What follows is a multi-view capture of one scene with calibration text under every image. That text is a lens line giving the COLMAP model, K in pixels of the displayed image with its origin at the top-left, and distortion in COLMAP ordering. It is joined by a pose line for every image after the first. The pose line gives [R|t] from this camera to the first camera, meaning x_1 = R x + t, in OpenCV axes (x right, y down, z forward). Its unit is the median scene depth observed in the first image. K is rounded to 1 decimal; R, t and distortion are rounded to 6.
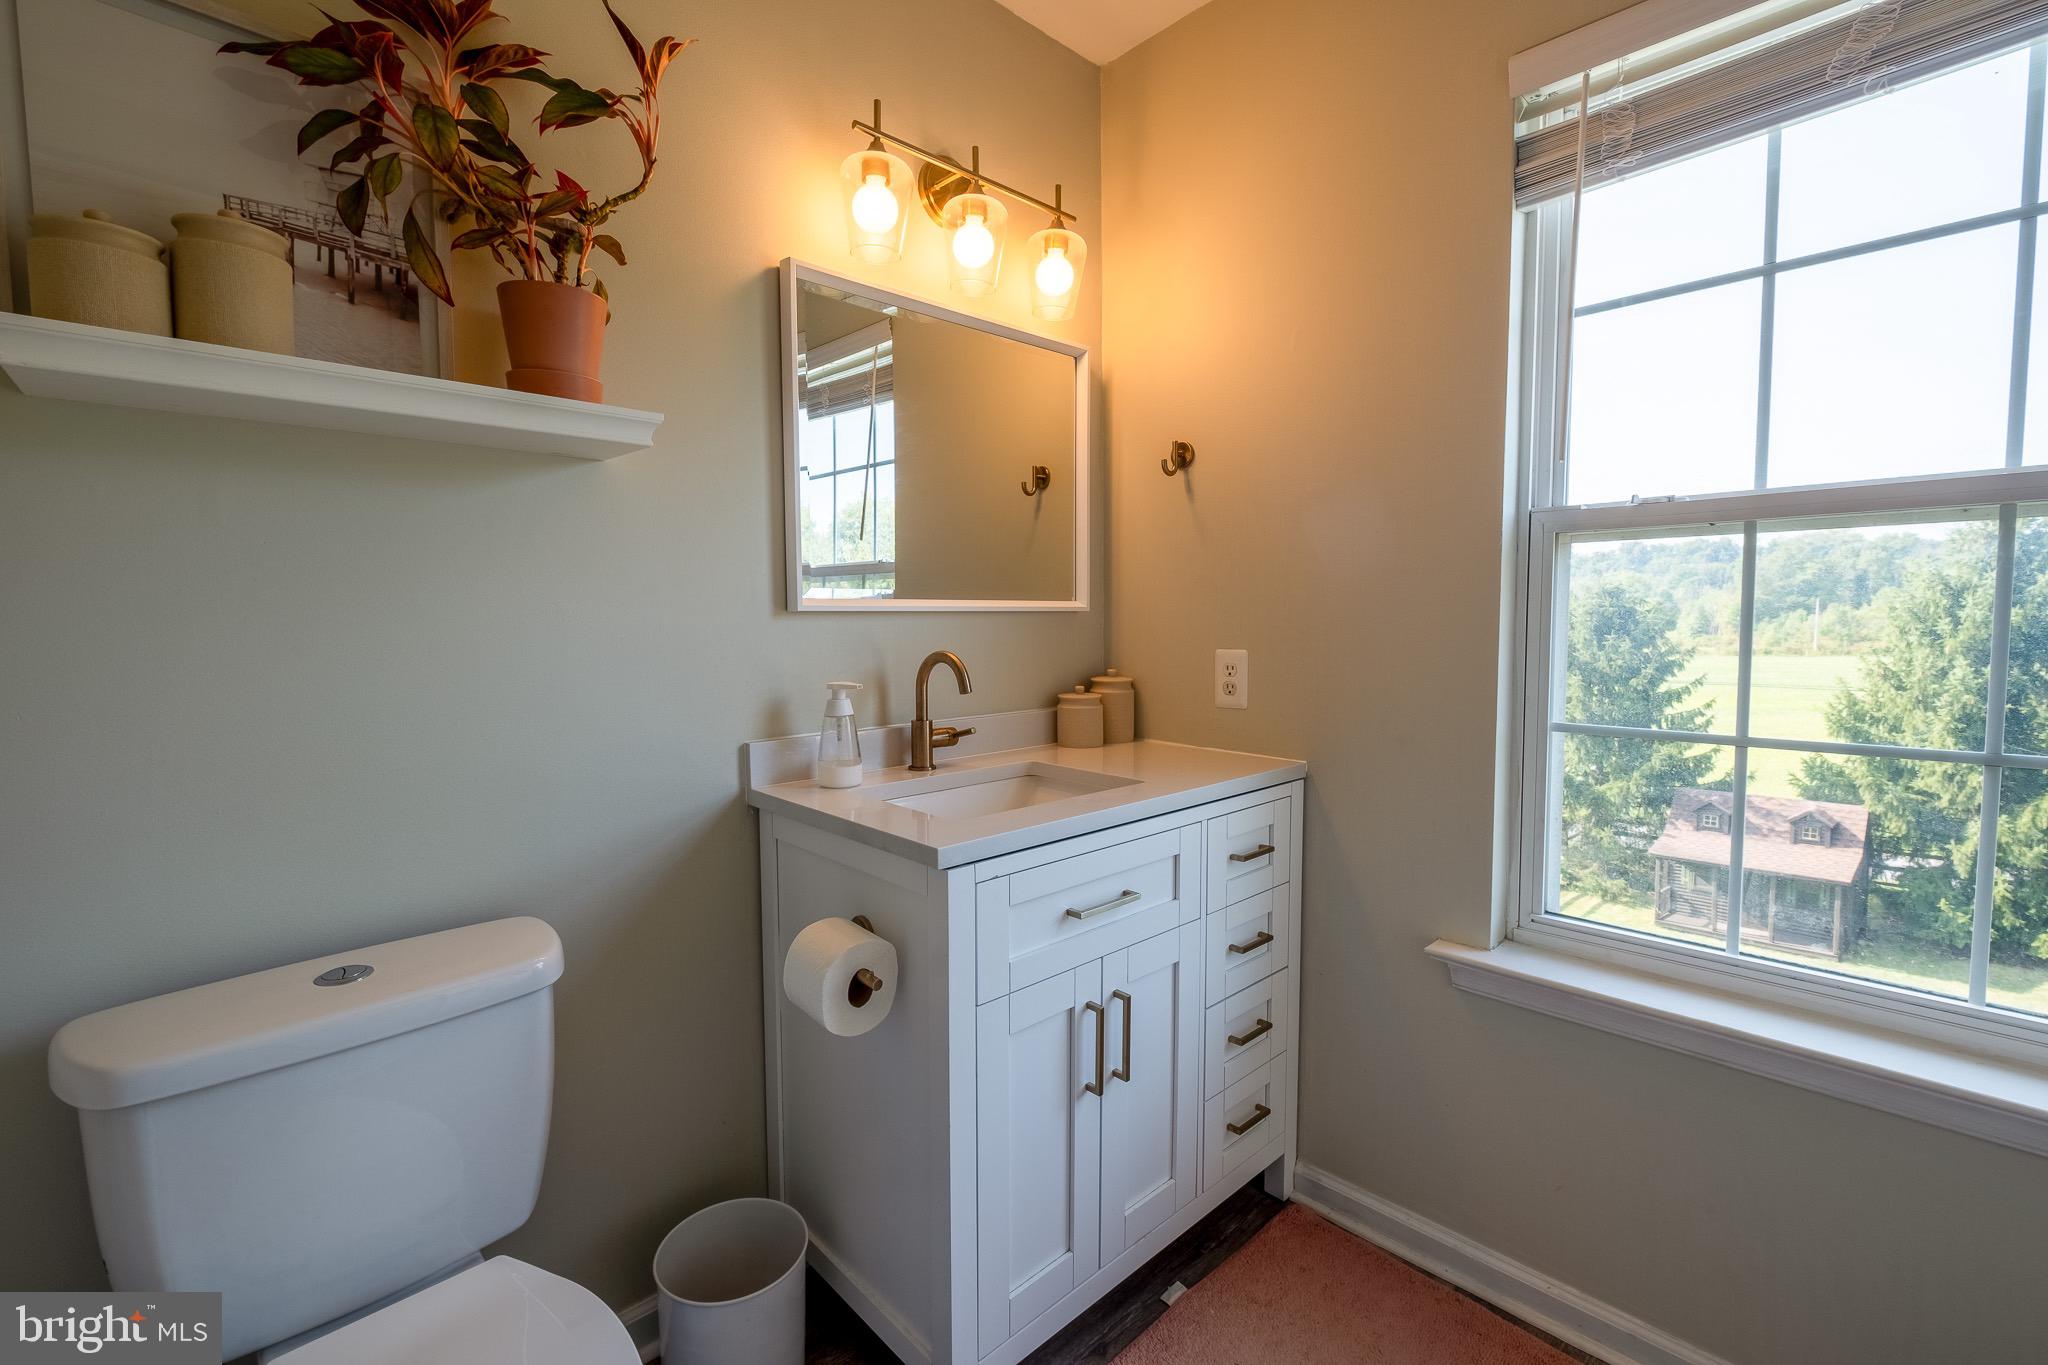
lens RADIAL K [[888.7, 0, 1029.8], [0, 888.7, 675.3], [0, 0, 1]] dist [0.006409, -0.006532]
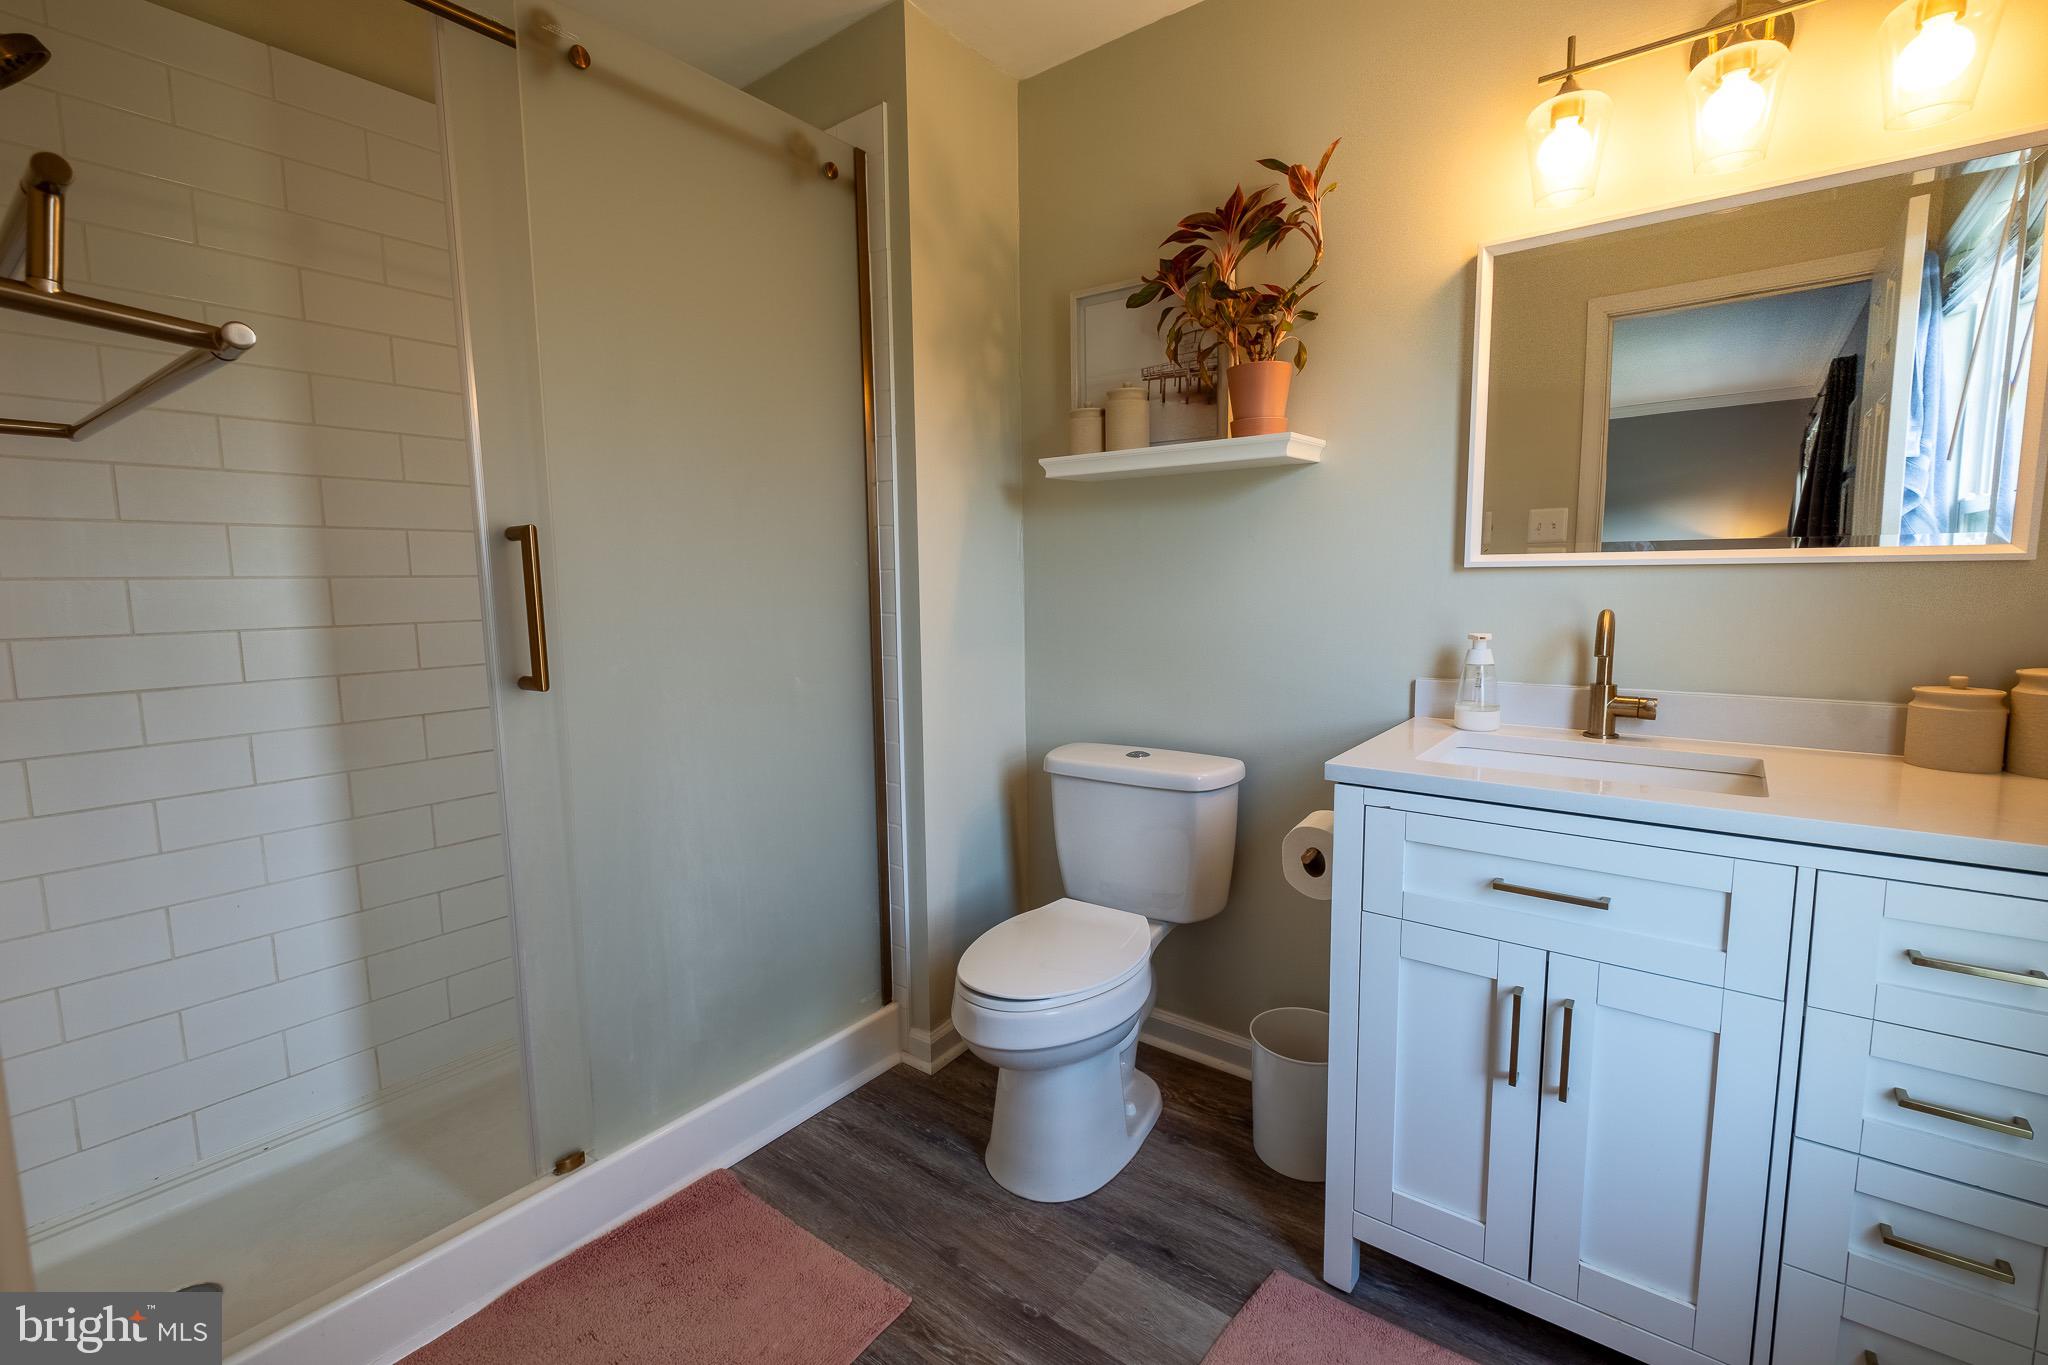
lens RADIAL K [[888.7, 0, 1021.2], [0, 888.7, 676.8], [0, 0, 1]] dist [0.006409, -0.006532]
pose [[0.155934, 0.115514, -0.980990, 0.949999], [-0.053858, 0.992655, 0.108327, -0.034820], [0.986298, 0.035942, 0.161010, 0.345256]]
